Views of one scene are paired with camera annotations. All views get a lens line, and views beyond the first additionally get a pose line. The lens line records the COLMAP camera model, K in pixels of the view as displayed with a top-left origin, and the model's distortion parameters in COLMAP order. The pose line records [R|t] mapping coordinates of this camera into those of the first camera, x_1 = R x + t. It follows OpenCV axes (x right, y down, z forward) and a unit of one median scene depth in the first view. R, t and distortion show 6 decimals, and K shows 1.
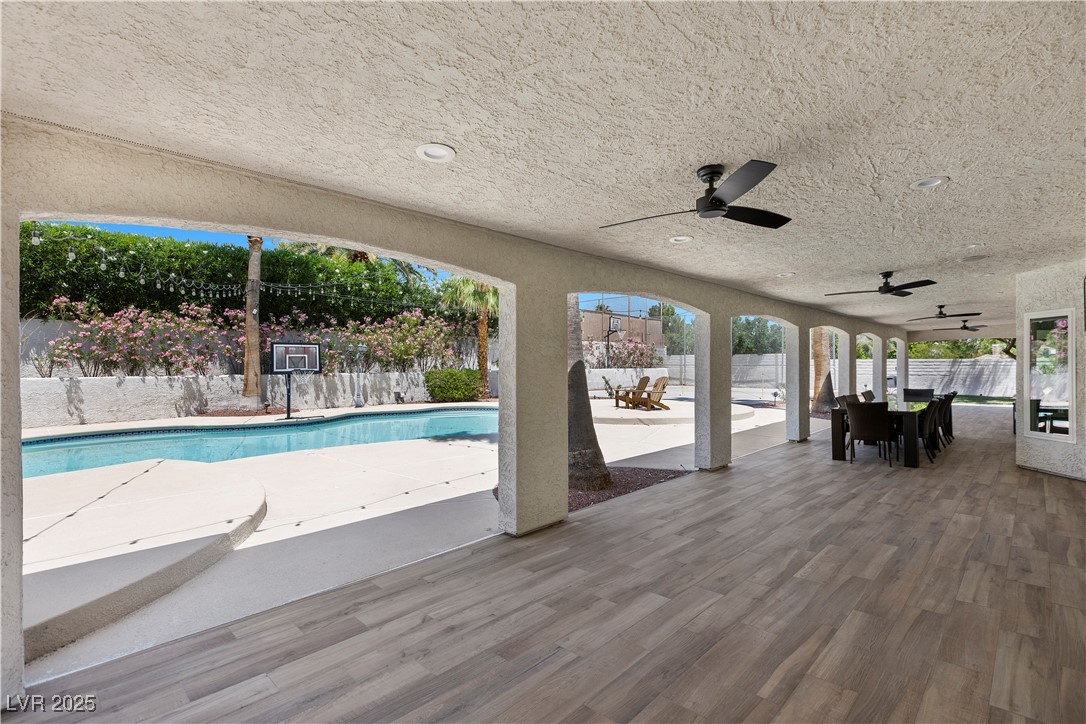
lens RADIAL K [[515.8, 0, 543.0], [0, 515.8, 362.0], [0, 0, 1]] dist [-0.000306, -0.000223]
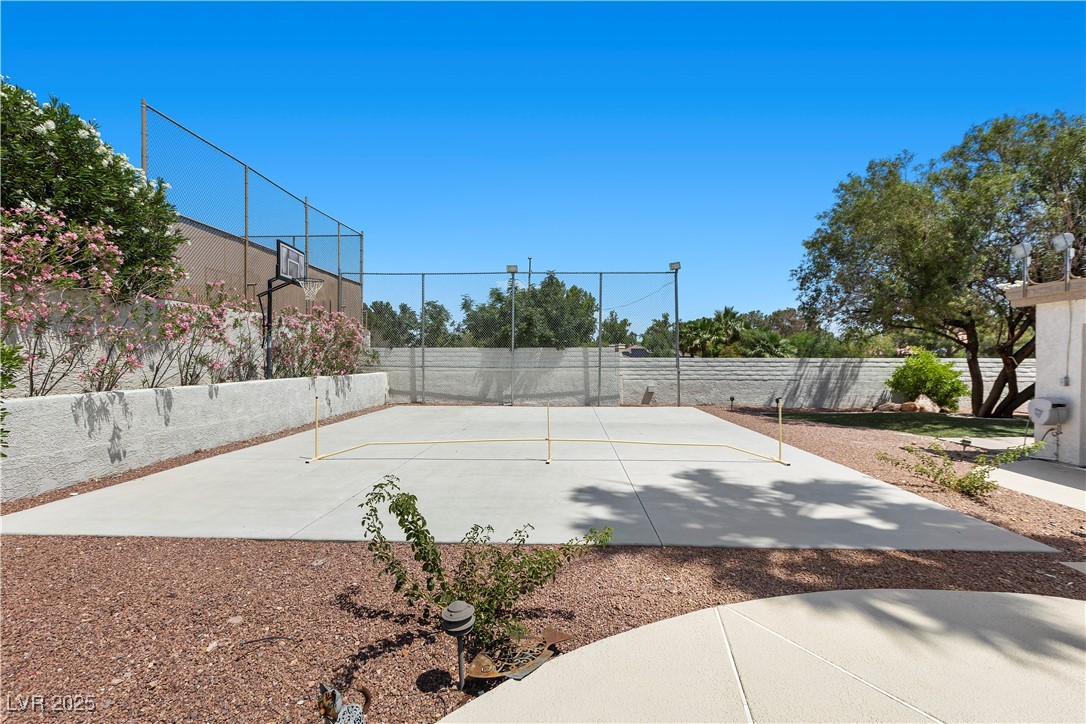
lens RADIAL K [[504.0, 0, 543.0], [0, 504.0, 362.0], [0, 0, 1]] dist [0.026620, 0.000117]
pose [[0.765910, -0.001701, 0.642945, 0.038891], [-0.002400, 0.999982, 0.005506, -0.002514], [-0.642943, -0.005760, 0.765892, 0.566994]]
